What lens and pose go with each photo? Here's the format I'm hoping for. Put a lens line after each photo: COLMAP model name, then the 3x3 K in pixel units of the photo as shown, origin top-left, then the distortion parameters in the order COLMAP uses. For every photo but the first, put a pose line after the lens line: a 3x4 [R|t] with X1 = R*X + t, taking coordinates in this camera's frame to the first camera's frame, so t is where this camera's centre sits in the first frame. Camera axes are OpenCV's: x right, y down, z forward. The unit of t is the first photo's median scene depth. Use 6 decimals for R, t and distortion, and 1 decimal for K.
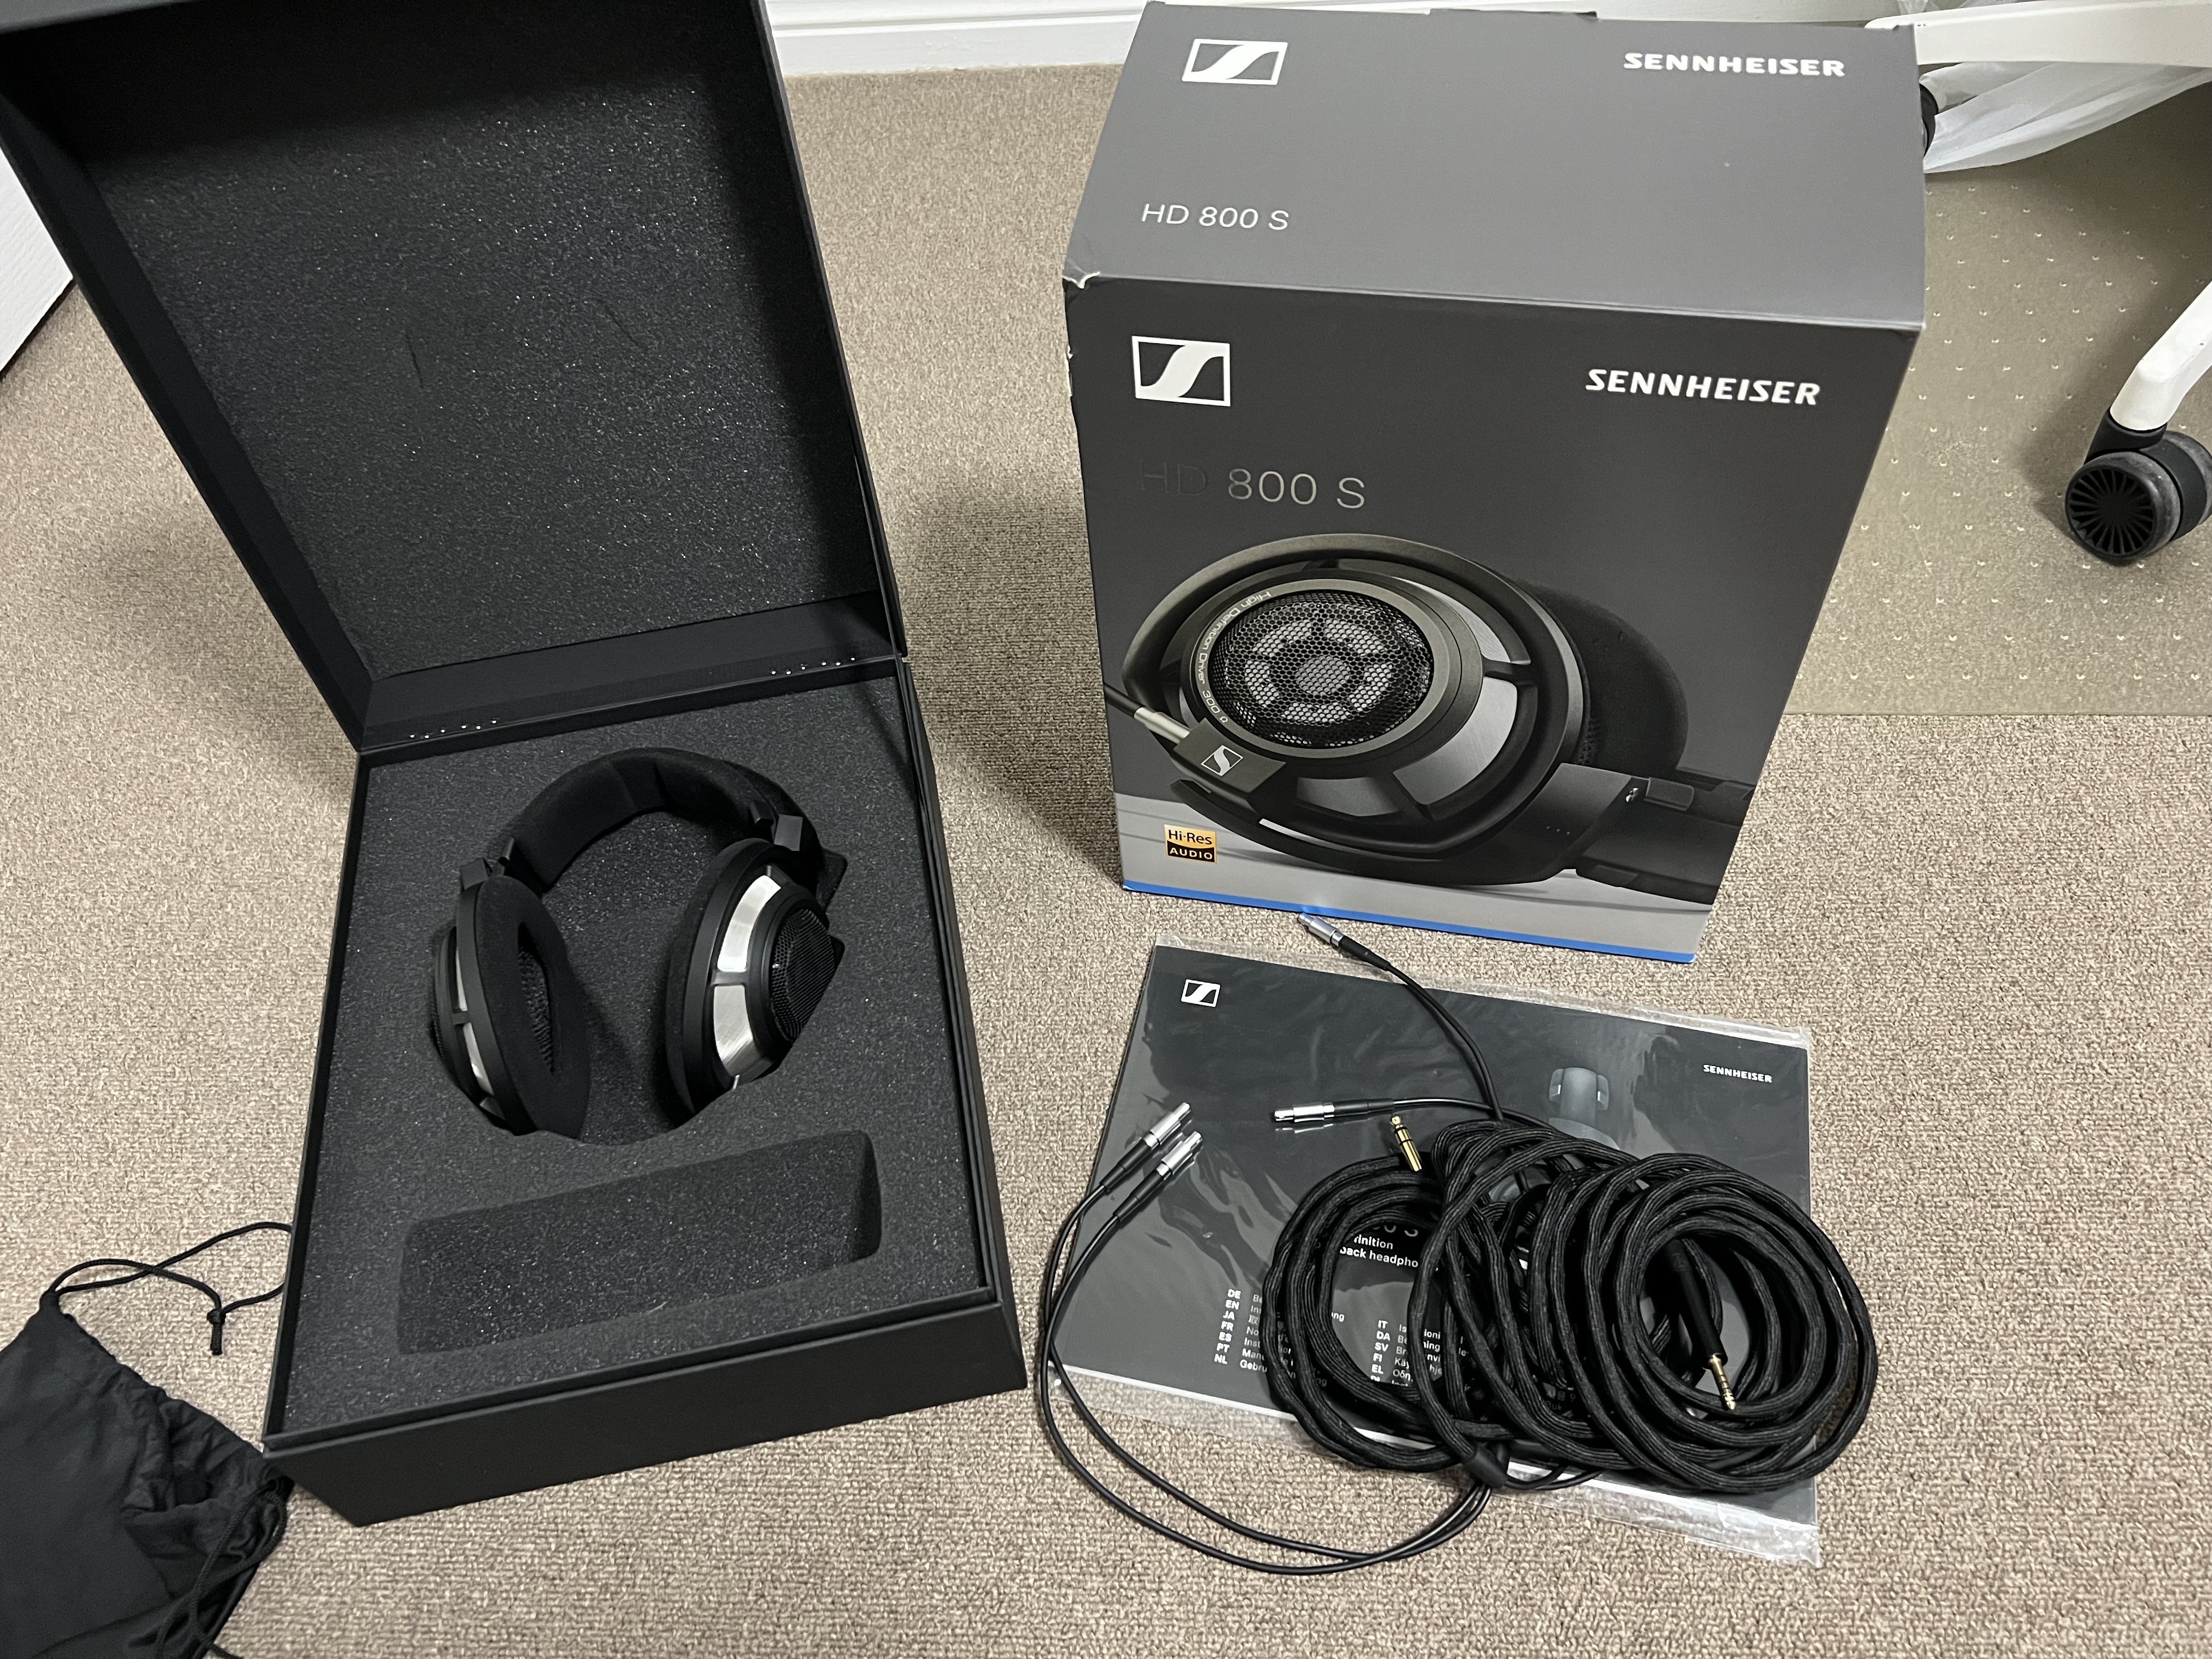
lens RADIAL K [[1660.3, 0, 1104.7], [0, 1660.3, 814.6], [0, 0, 1]] dist [0.016665, -0.013315]
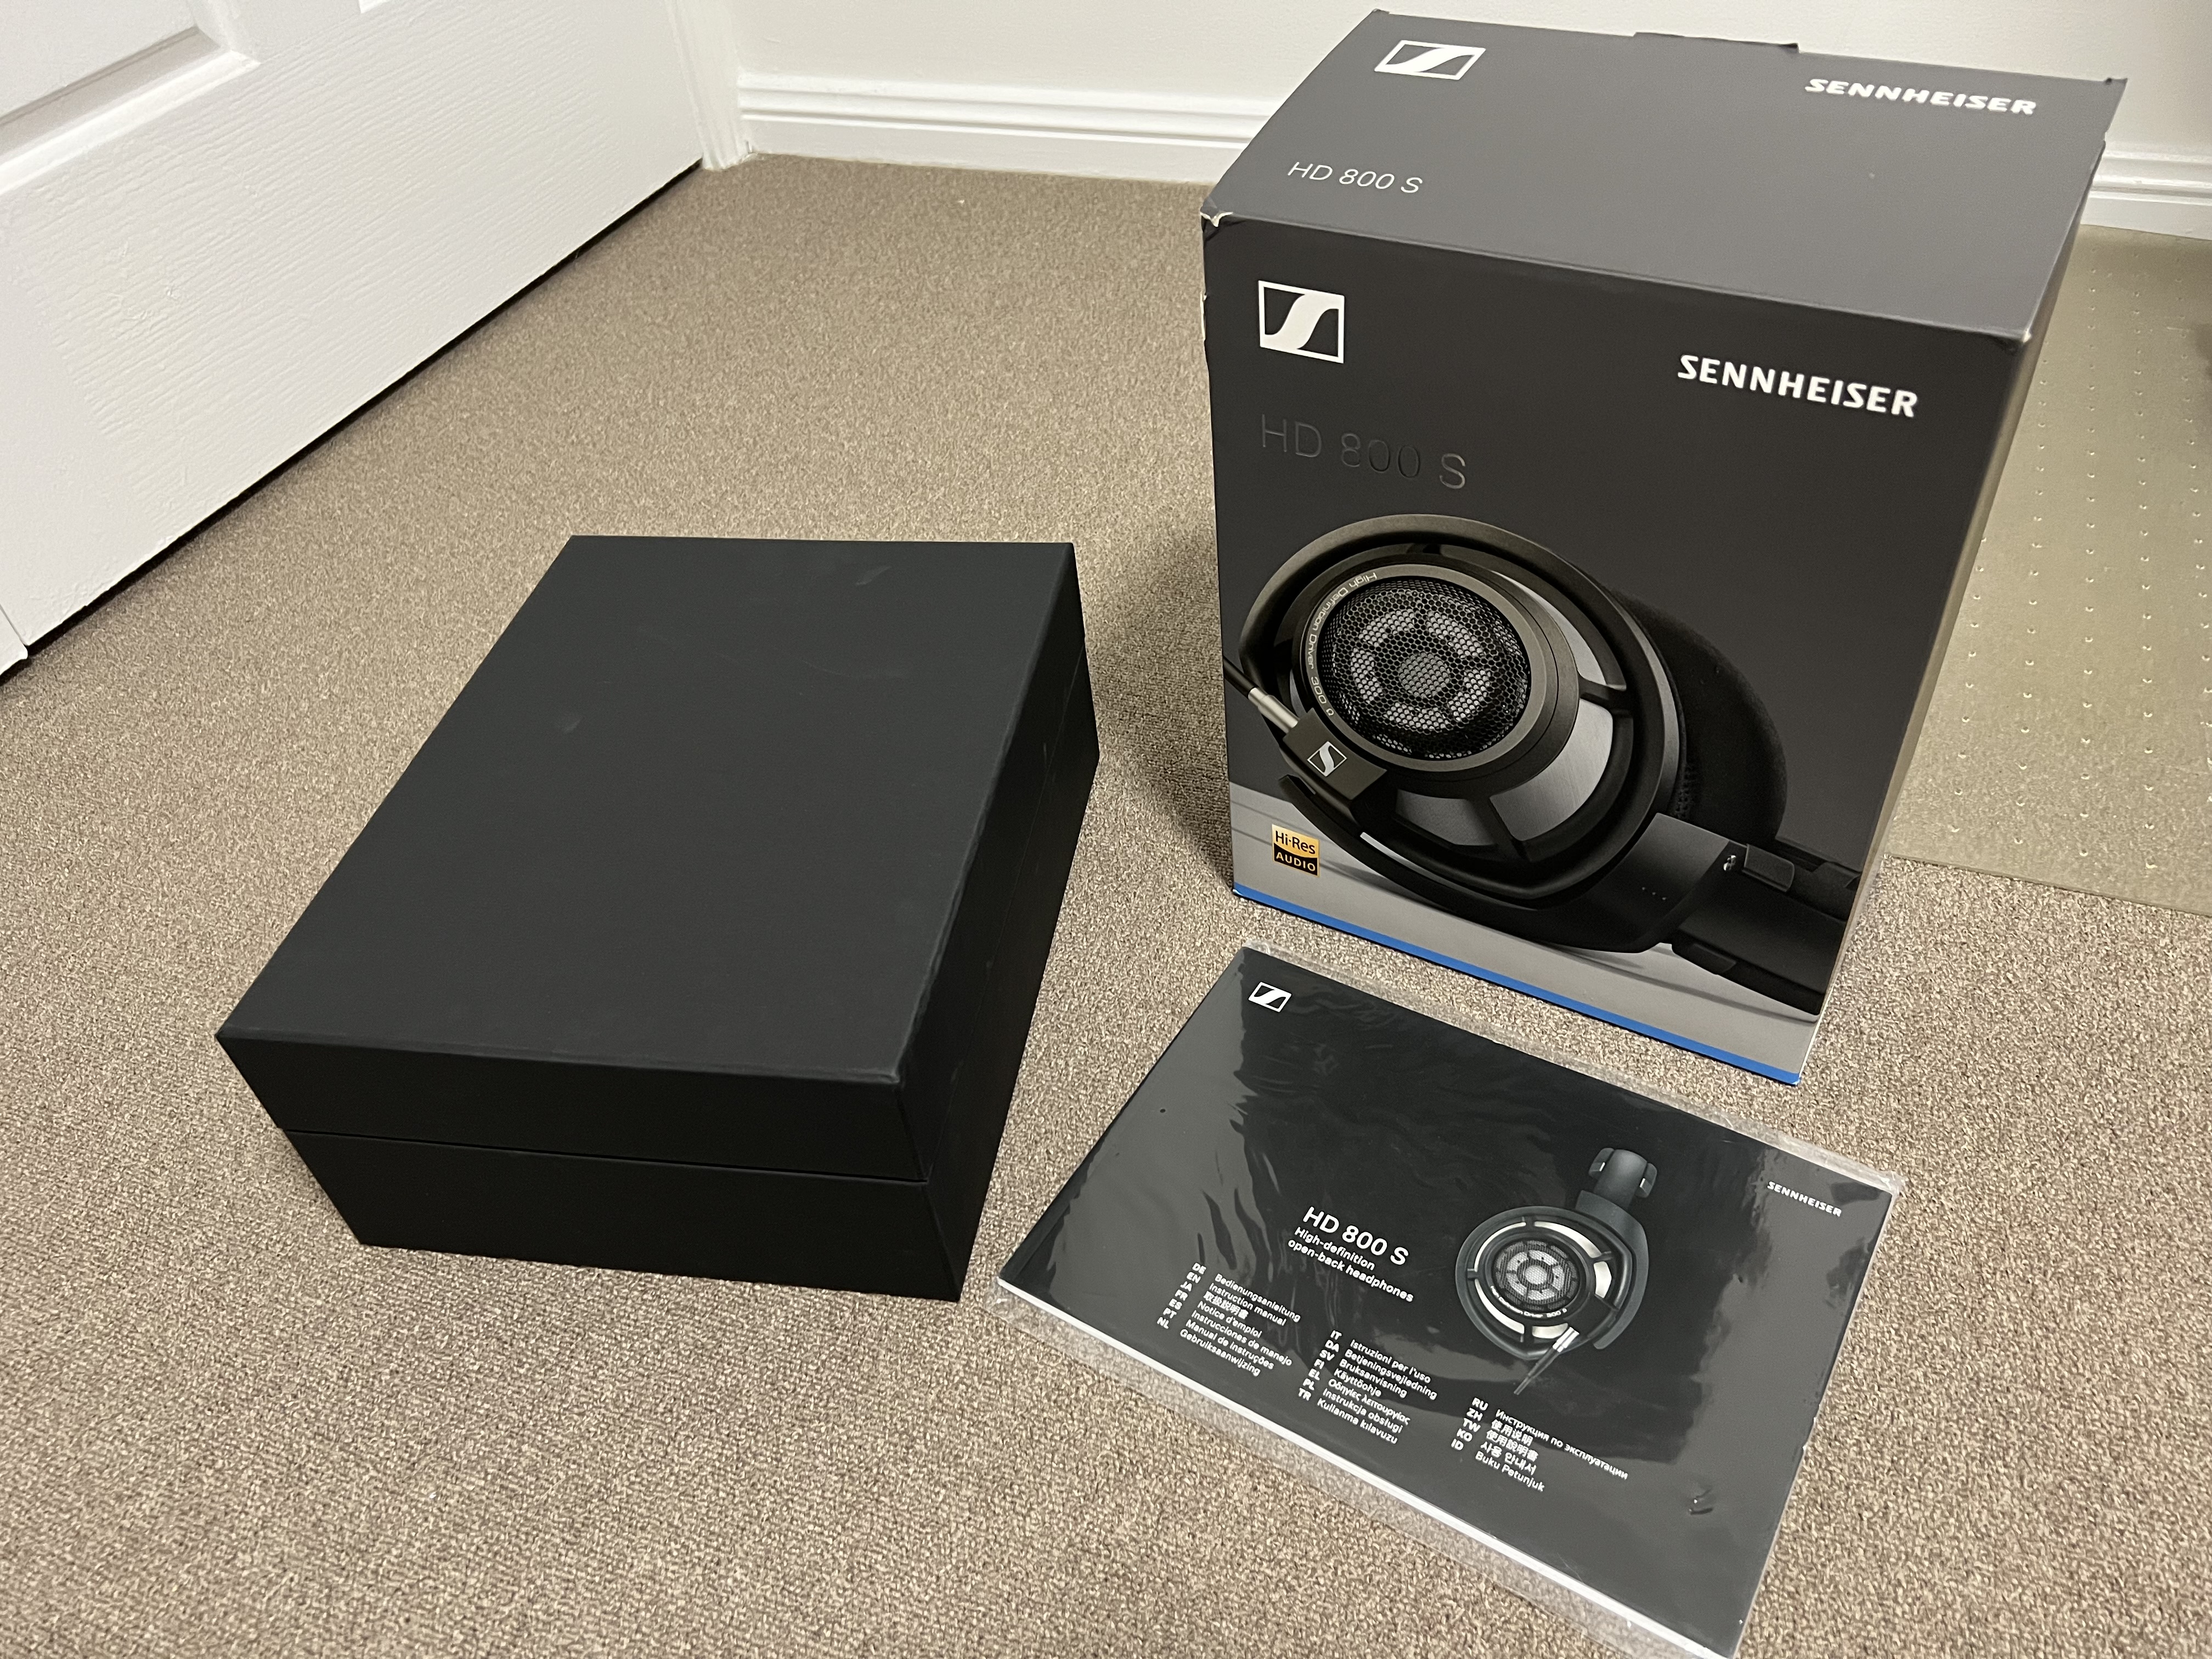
lens RADIAL K [[1660.3, 0, 1089.0], [0, 1660.3, 808.7], [0, 0, 1]] dist [0.016665, -0.013315]
pose [[0.949343, 0.205499, -0.237735, 0.199808], [-0.230175, 0.969783, -0.080872, 0.124019], [0.213933, 0.131496, 0.967957, 0.005082]]
